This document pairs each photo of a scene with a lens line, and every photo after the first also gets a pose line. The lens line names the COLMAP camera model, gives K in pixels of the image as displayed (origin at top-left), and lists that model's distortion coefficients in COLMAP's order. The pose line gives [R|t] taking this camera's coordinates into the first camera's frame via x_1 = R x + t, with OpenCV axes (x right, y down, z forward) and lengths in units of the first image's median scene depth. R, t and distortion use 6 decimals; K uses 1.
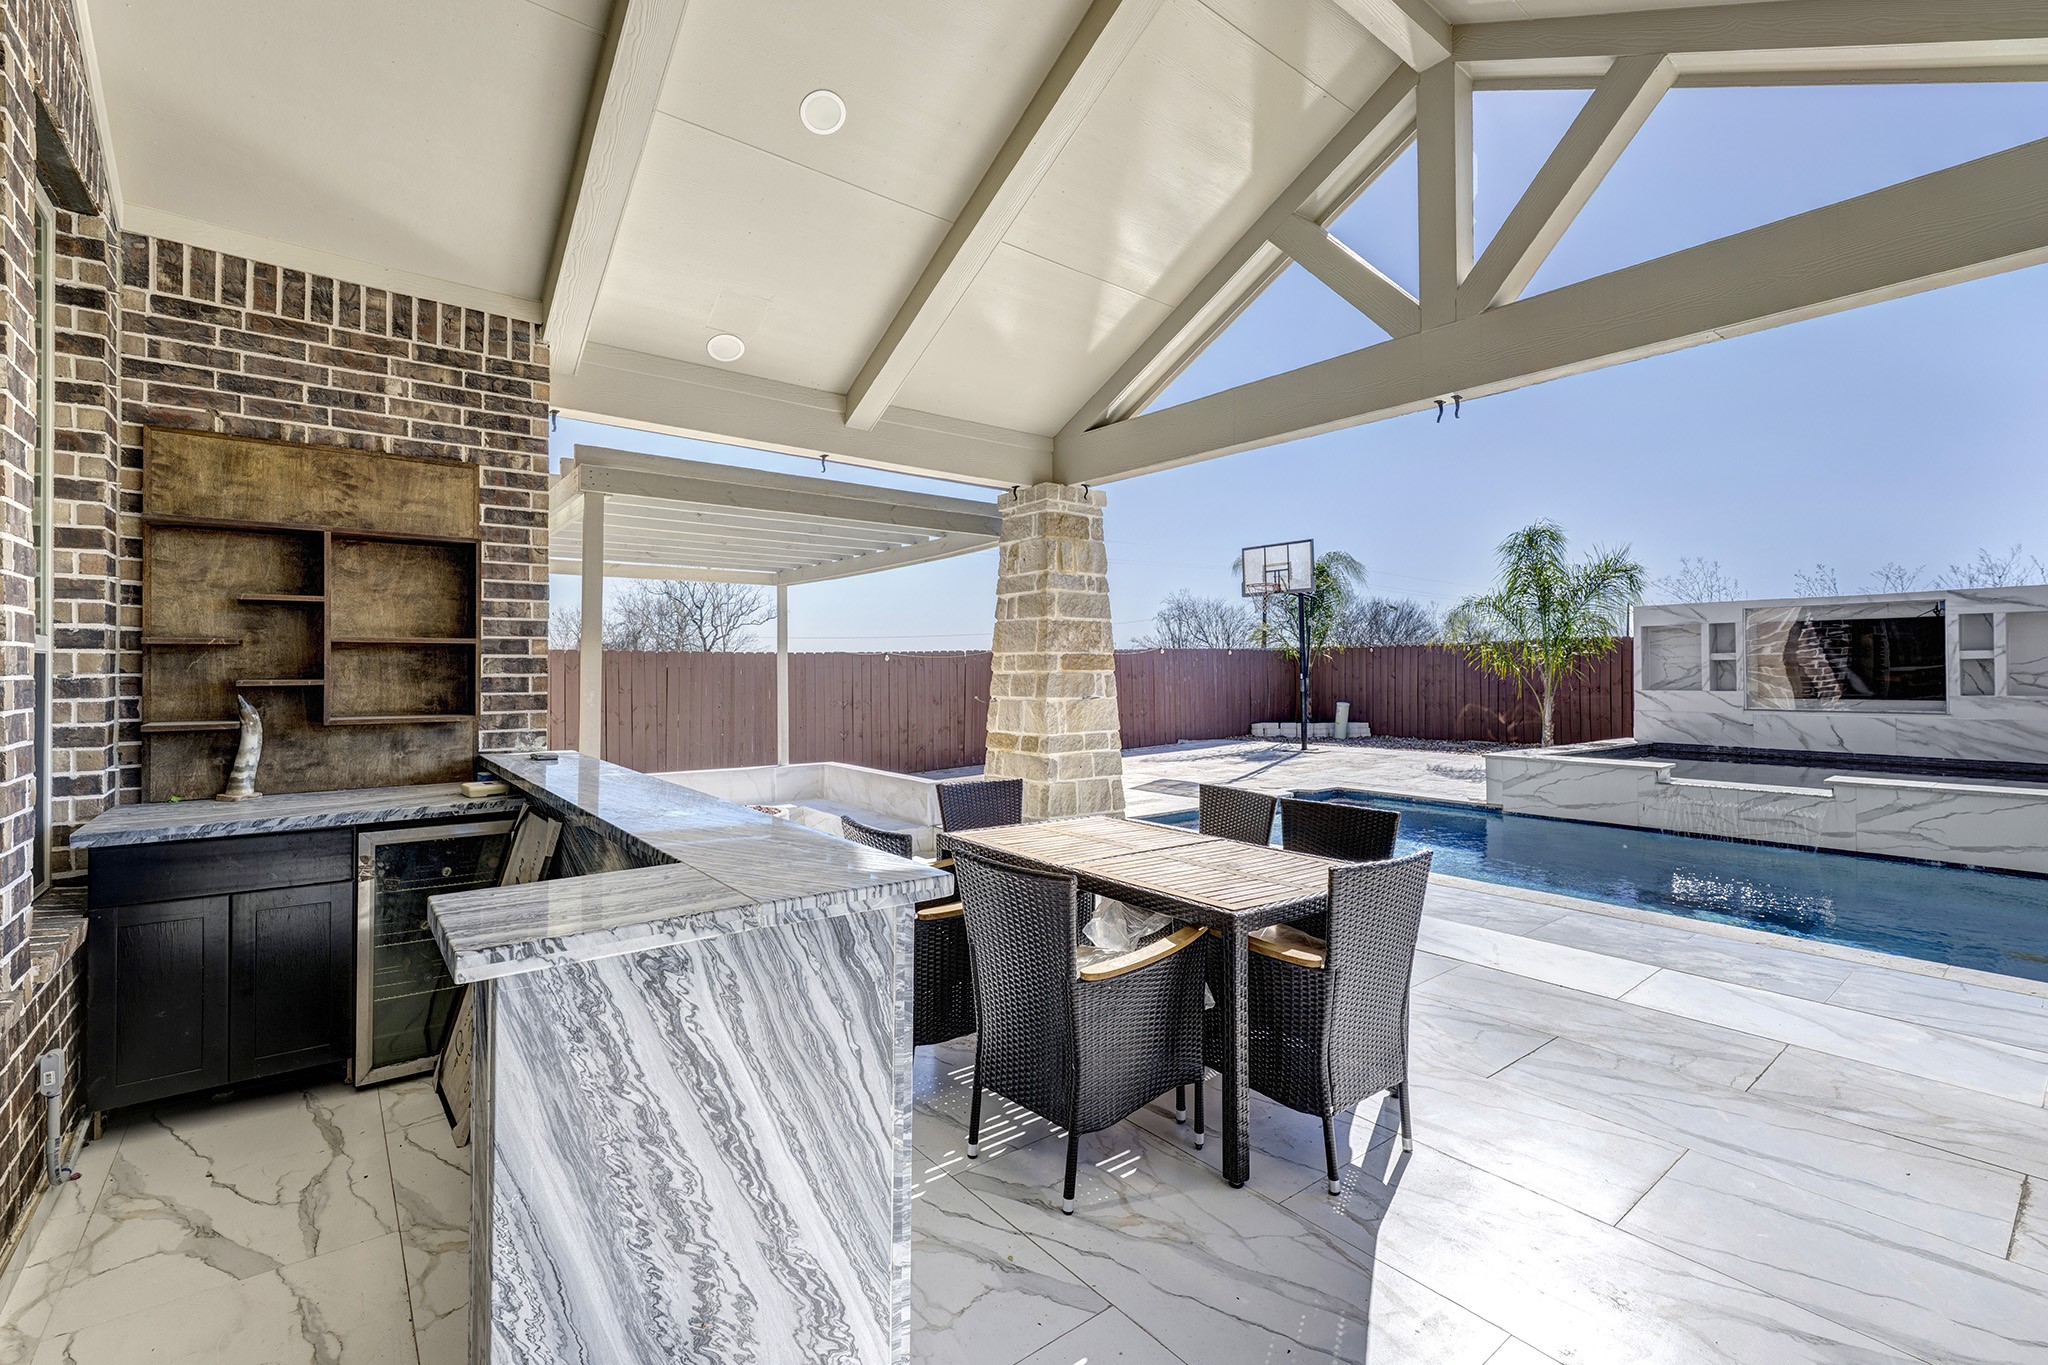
lens RADIAL K [[856.8, 0, 1024.0], [0, 856.8, 682.5], [0, 0, 1]] dist [-0.000261, -0.000041]
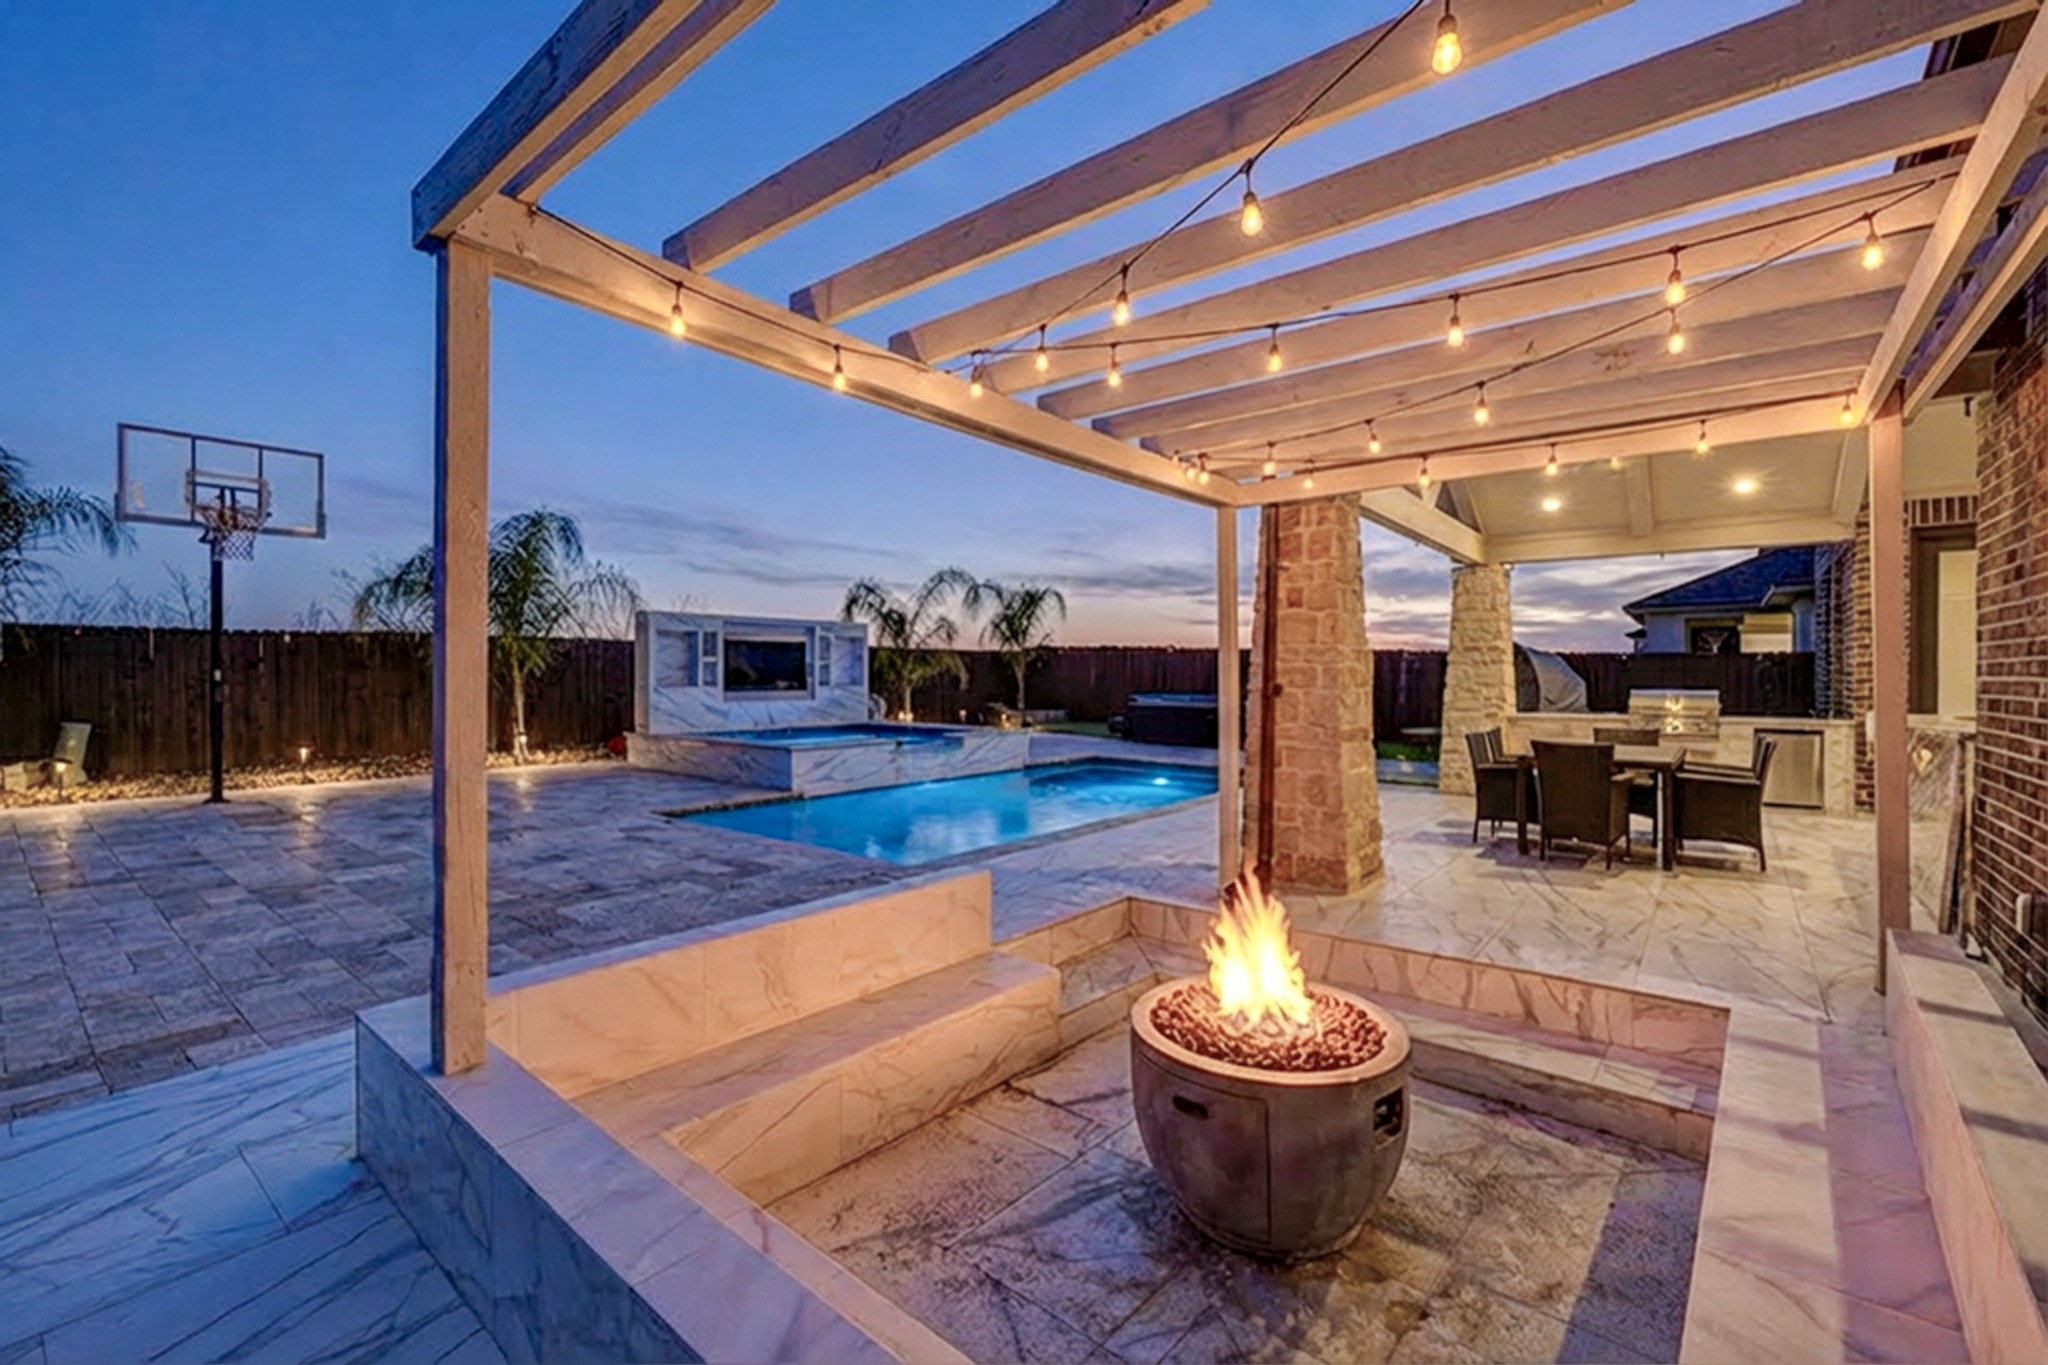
lens RADIAL K [[856.8, 0, 1024.0], [0, 856.8, 682.5], [0, 0, 1]] dist [-0.000261, -0.000041]
pose [[-0.226231, -0.016701, 0.973931, -0.580752], [0.002303, 0.999841, 0.017680, -0.019366], [-0.974071, 0.006243, -0.226156, 0.992944]]
